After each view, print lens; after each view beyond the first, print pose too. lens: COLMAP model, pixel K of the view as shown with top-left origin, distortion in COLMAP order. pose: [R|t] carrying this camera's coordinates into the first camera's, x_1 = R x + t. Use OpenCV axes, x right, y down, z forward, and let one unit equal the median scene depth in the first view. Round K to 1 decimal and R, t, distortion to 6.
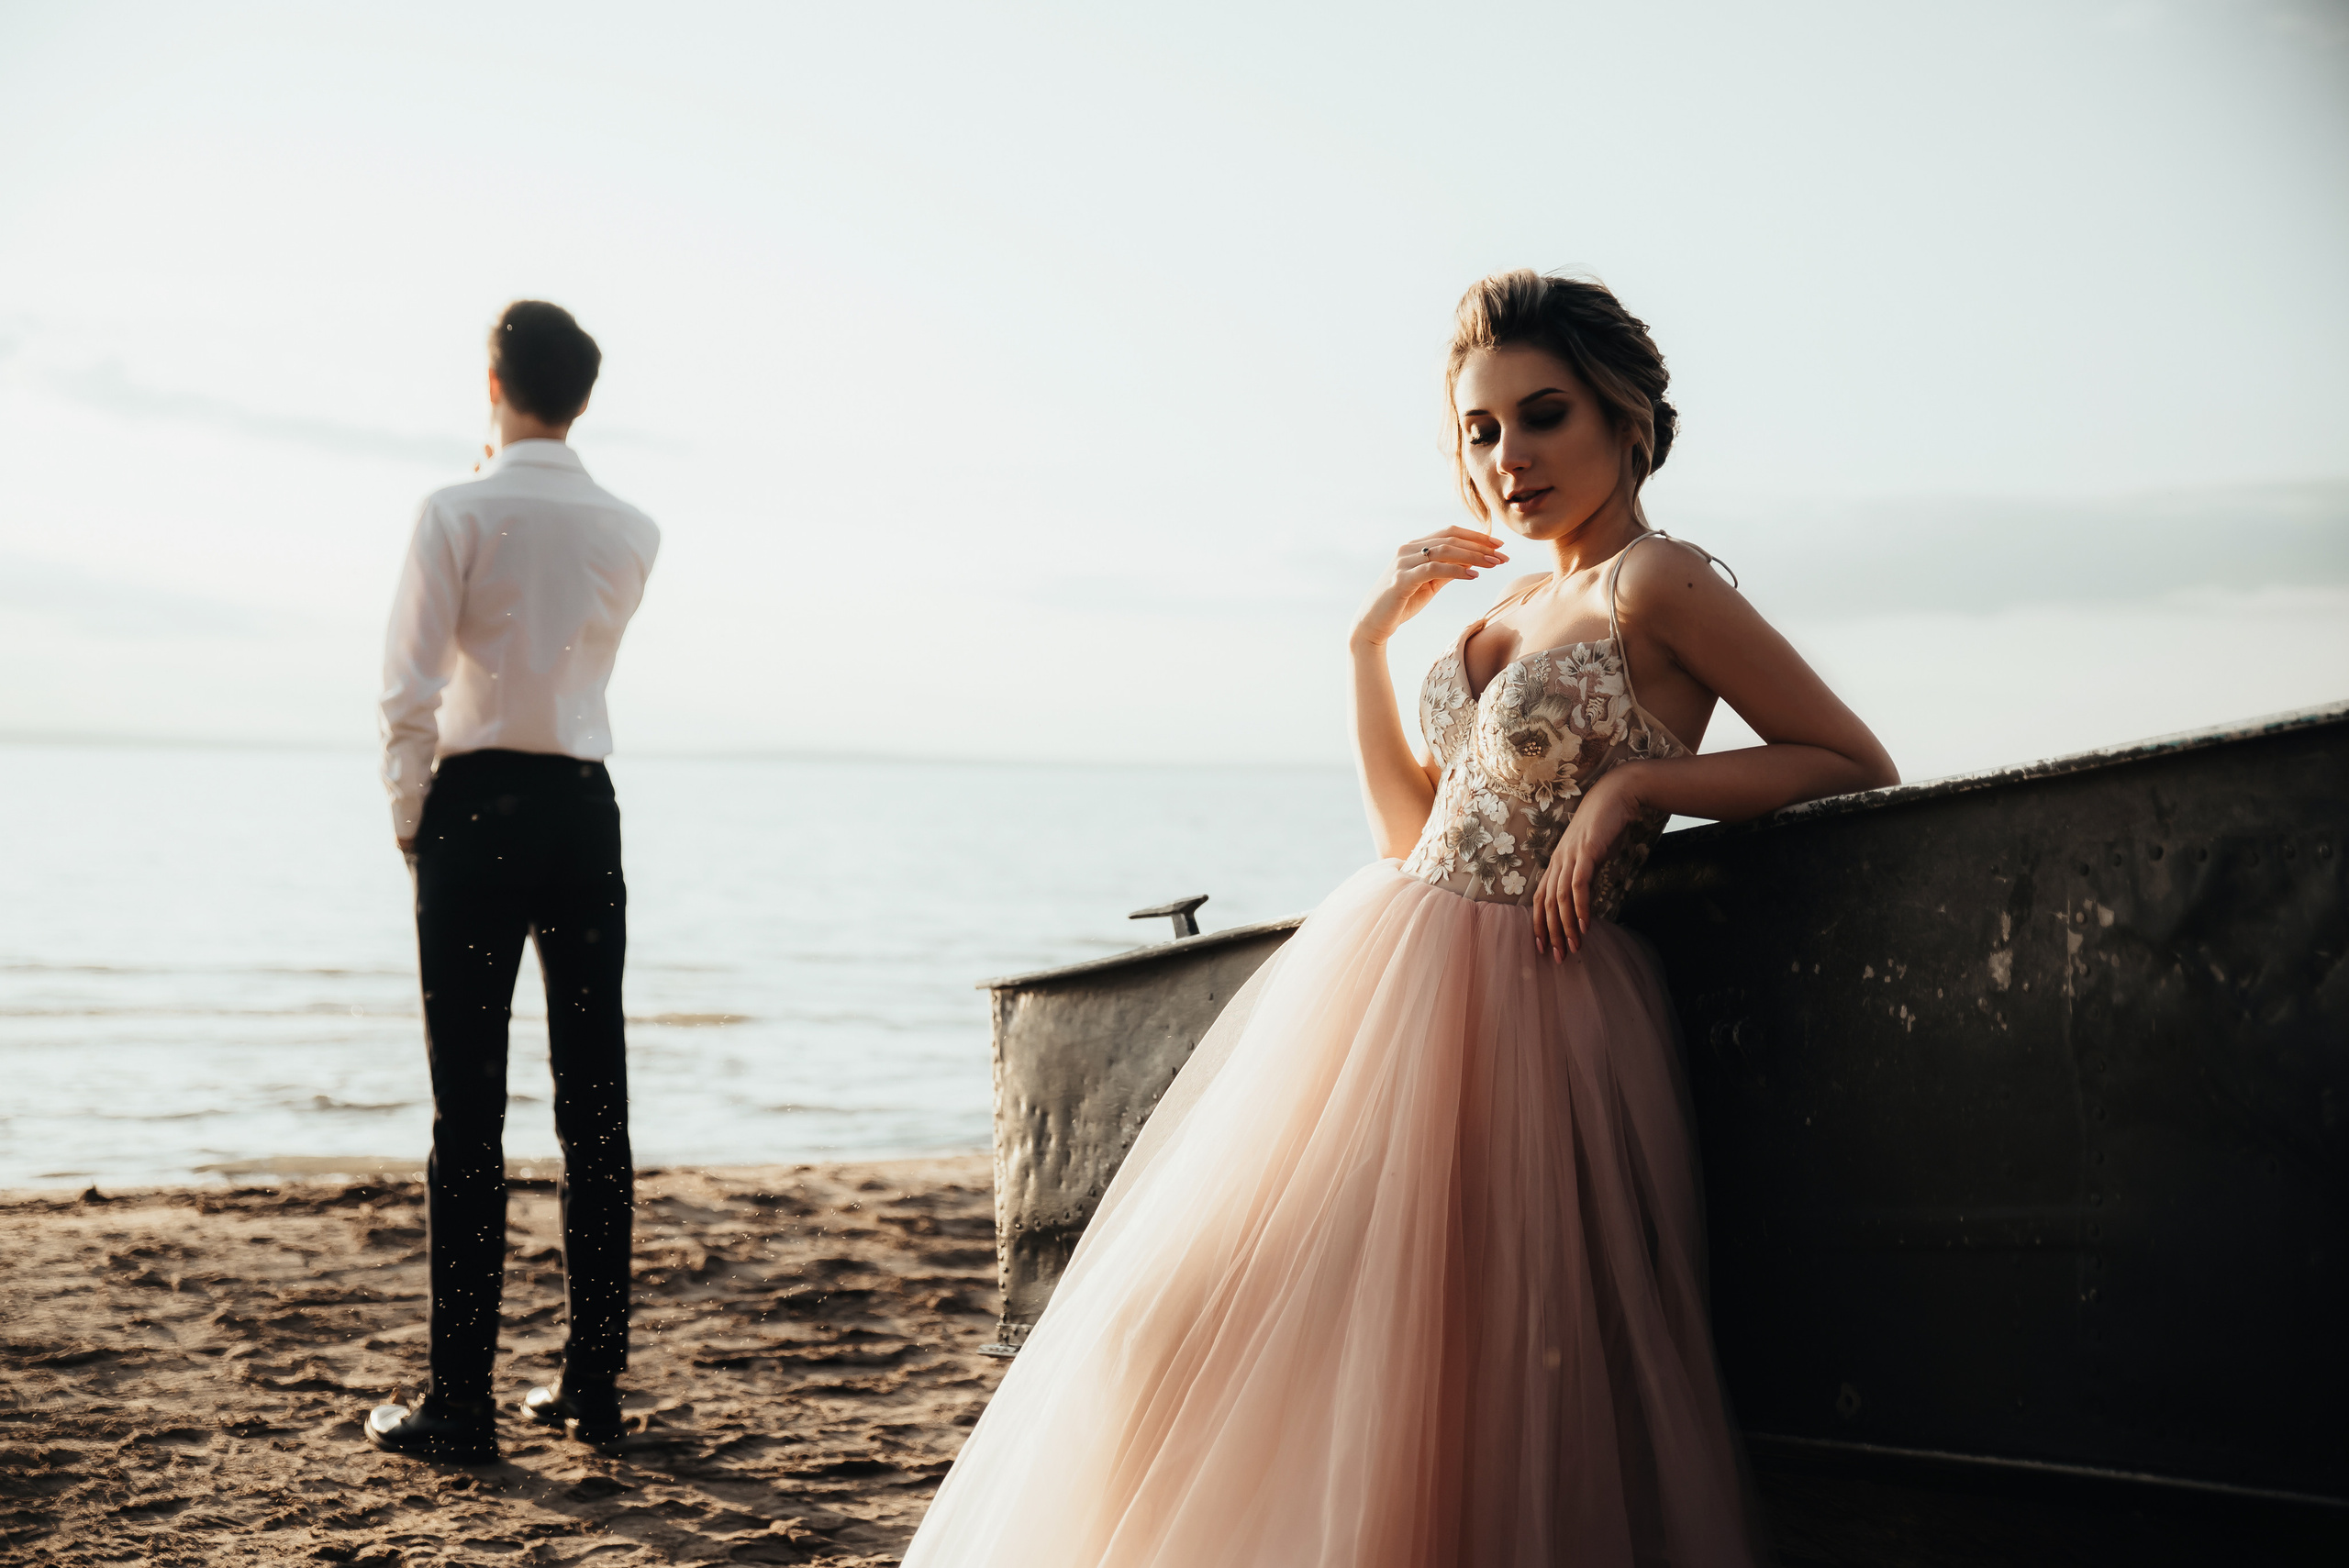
lens RADIAL K [[3018.2, 0, 1185.1], [0, 3018.2, 798.0], [0, 0, 1]] dist [0.072691, 0.000000]
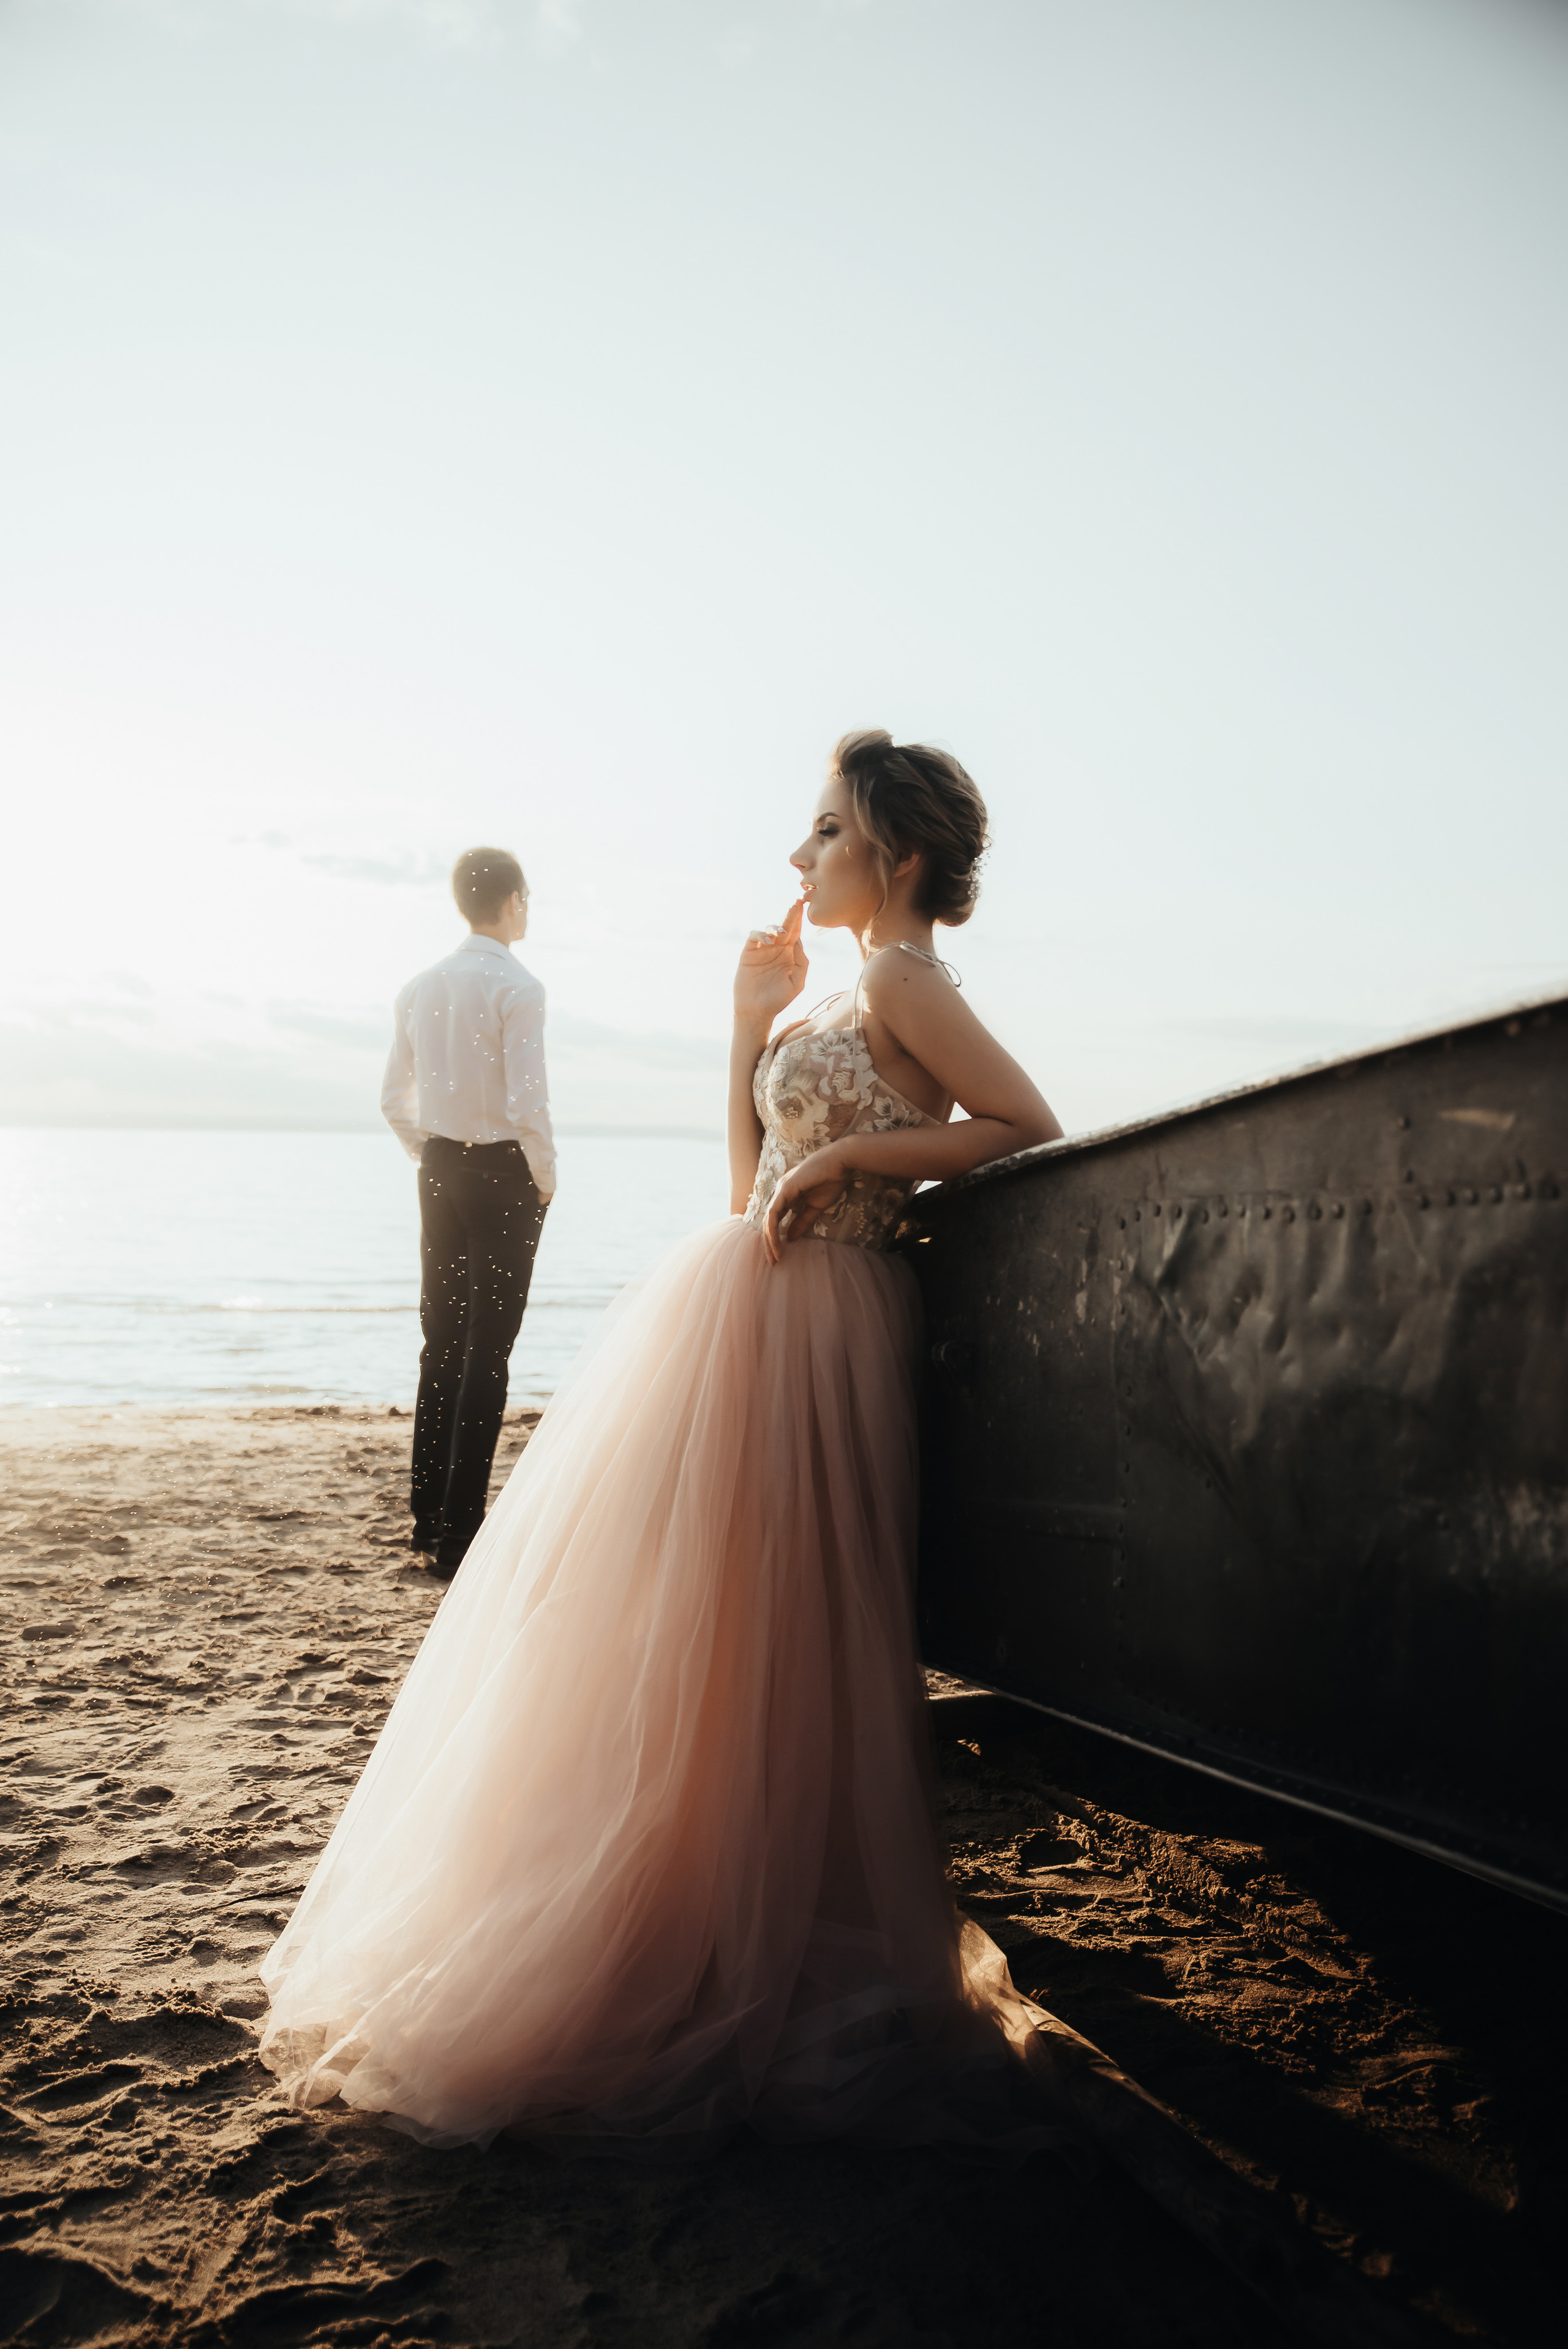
lens RADIAL K [[1916.0, 0, 830.2], [0, 1916.0, 1208.1], [0, 0, 1]] dist [-0.059956, 0.060239]
pose [[0.966239, 0.006226, -0.257572, 0.207669], [-0.000688, 0.999767, 0.021587, 0.000783], [0.257646, -0.020681, 0.966018, 0.138517]]
